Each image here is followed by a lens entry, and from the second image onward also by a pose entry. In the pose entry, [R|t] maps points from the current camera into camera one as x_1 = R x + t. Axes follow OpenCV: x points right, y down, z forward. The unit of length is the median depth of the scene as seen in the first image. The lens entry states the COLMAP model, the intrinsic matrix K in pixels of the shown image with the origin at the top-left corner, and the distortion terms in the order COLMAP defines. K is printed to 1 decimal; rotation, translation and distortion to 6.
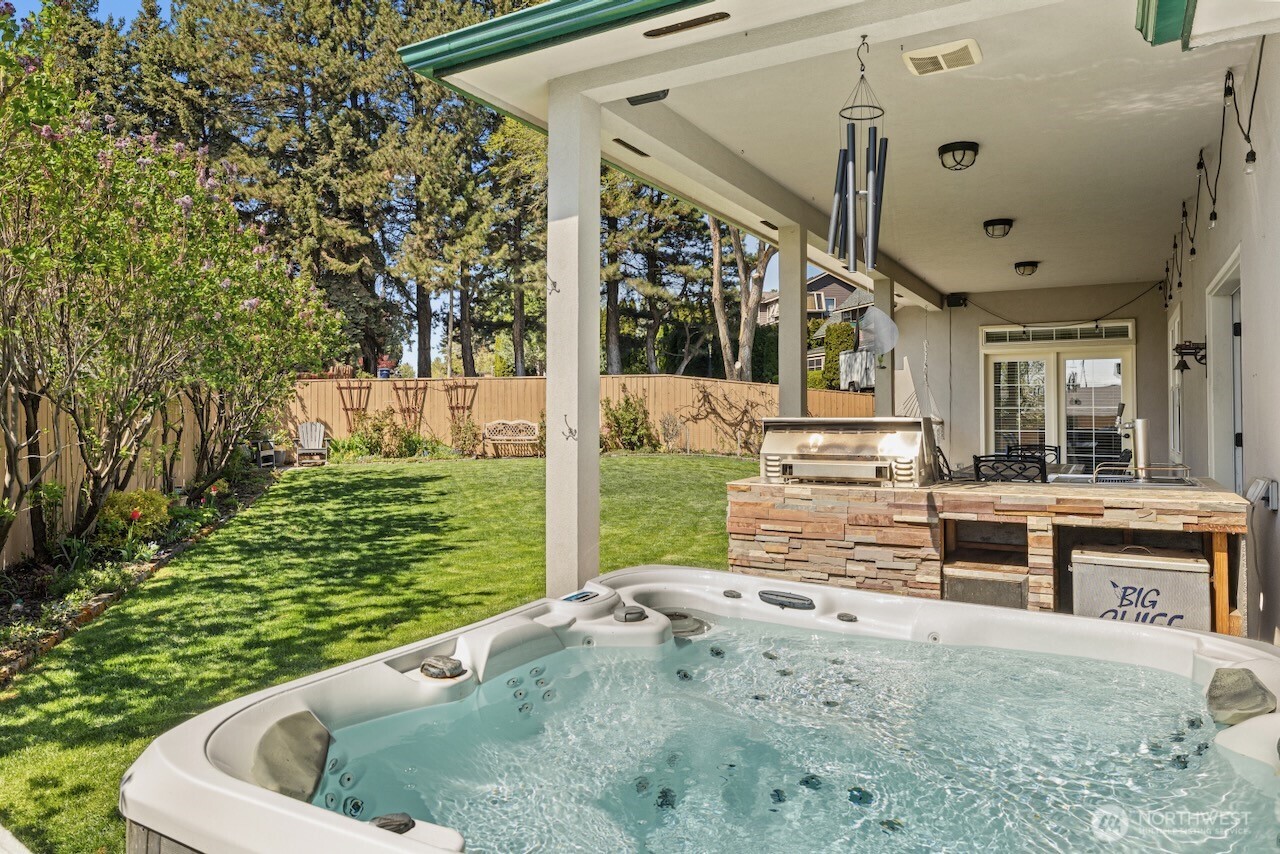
lens RADIAL K [[819.9, 0, 640.0], [0, 819.9, 427.0], [0, 0, 1]] dist [-0.002622, 0.000100]
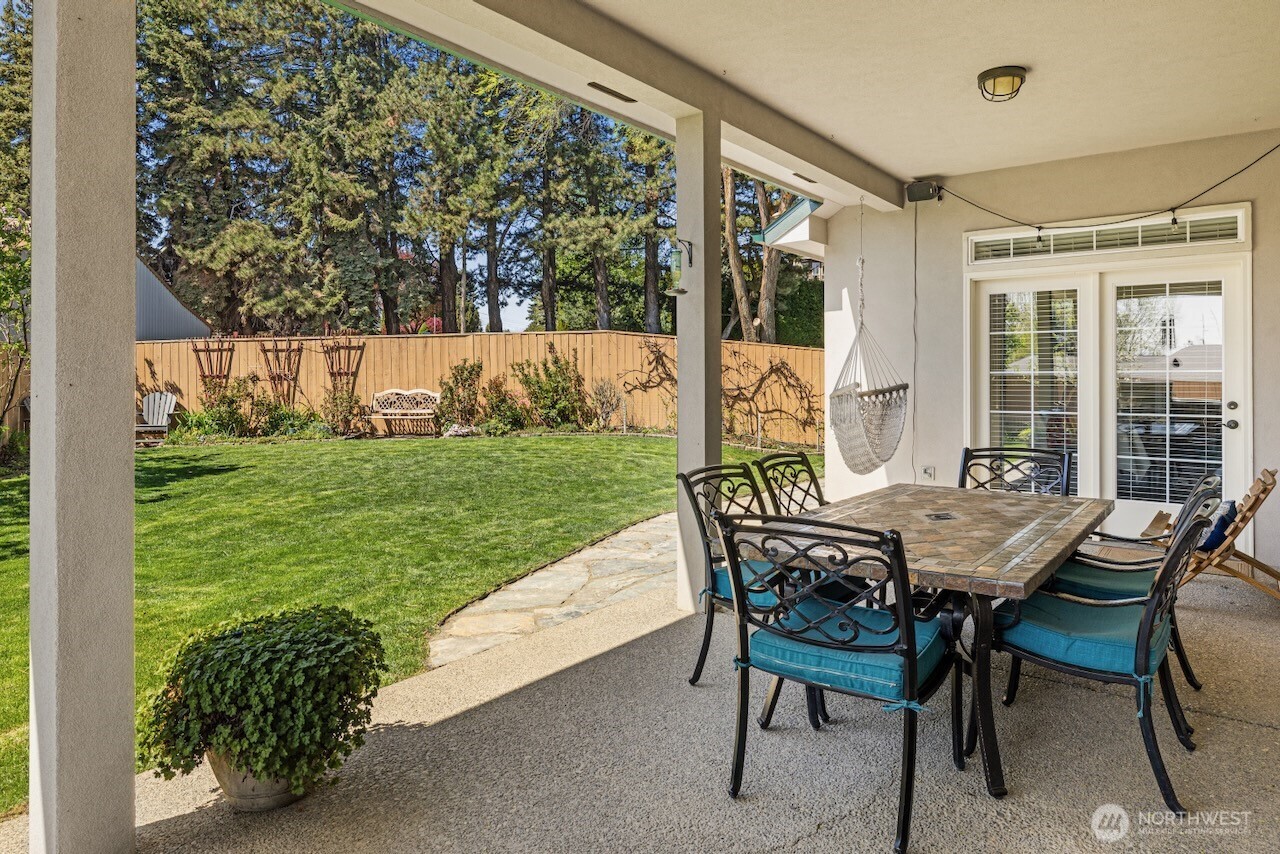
lens RADIAL K [[786.5, 0, 644.6], [0, 786.5, 405.2], [0, 0, 1]] dist [0.001425, -0.000601]
pose [[0.991586, 0.001144, -0.129447, 0.109781], [0.001373, 0.999812, 0.019353, -0.004641], [0.129445, -0.019368, 0.991397, 0.172811]]
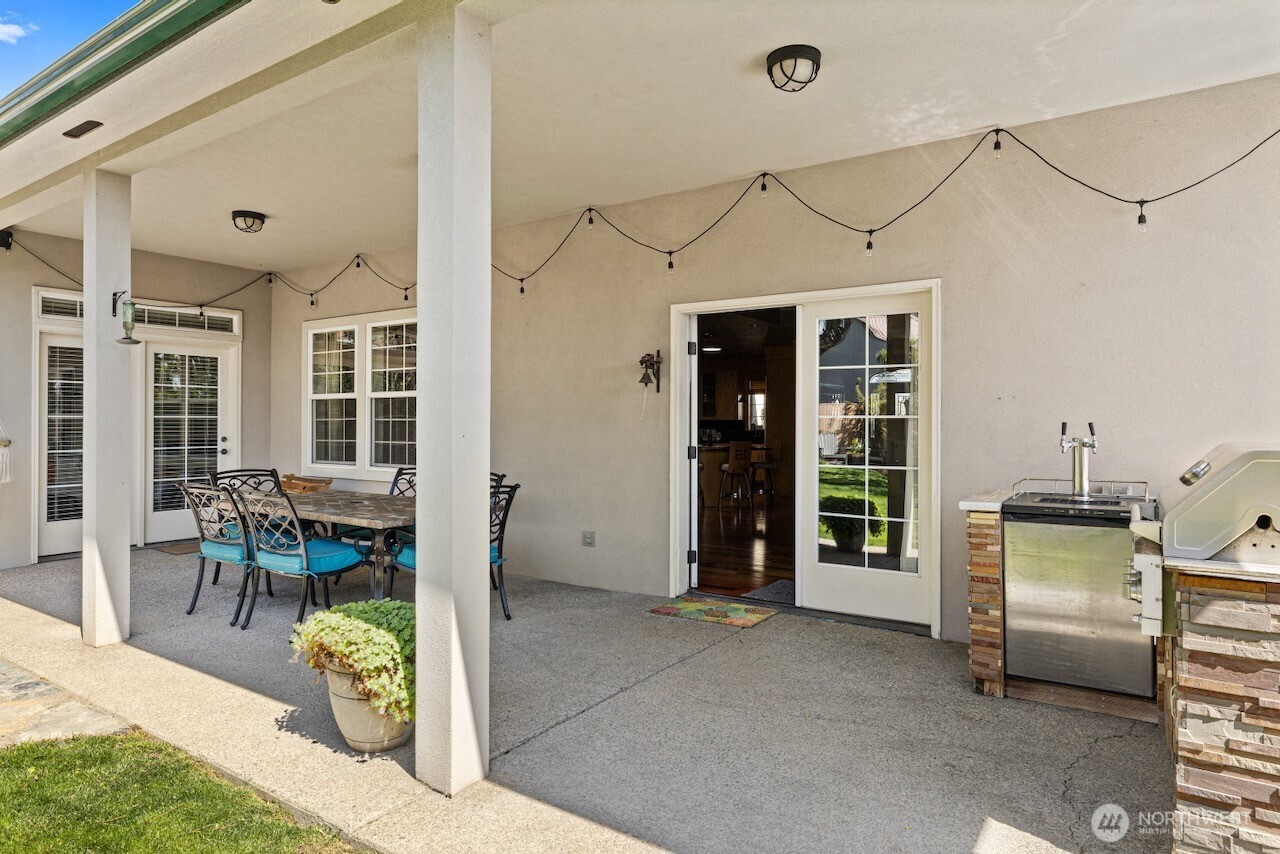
lens RADIAL K [[754.4, 0, 640.0], [0, 754.4, 427.0], [0, 0, 1]] dist [-0.001312, -0.000679]
pose [[0.077949, -0.011118, 0.996895, -0.052324], [0.014548, 0.999844, 0.010013, -0.005862], [-0.996851, 0.013723, 0.078099, 0.206694]]
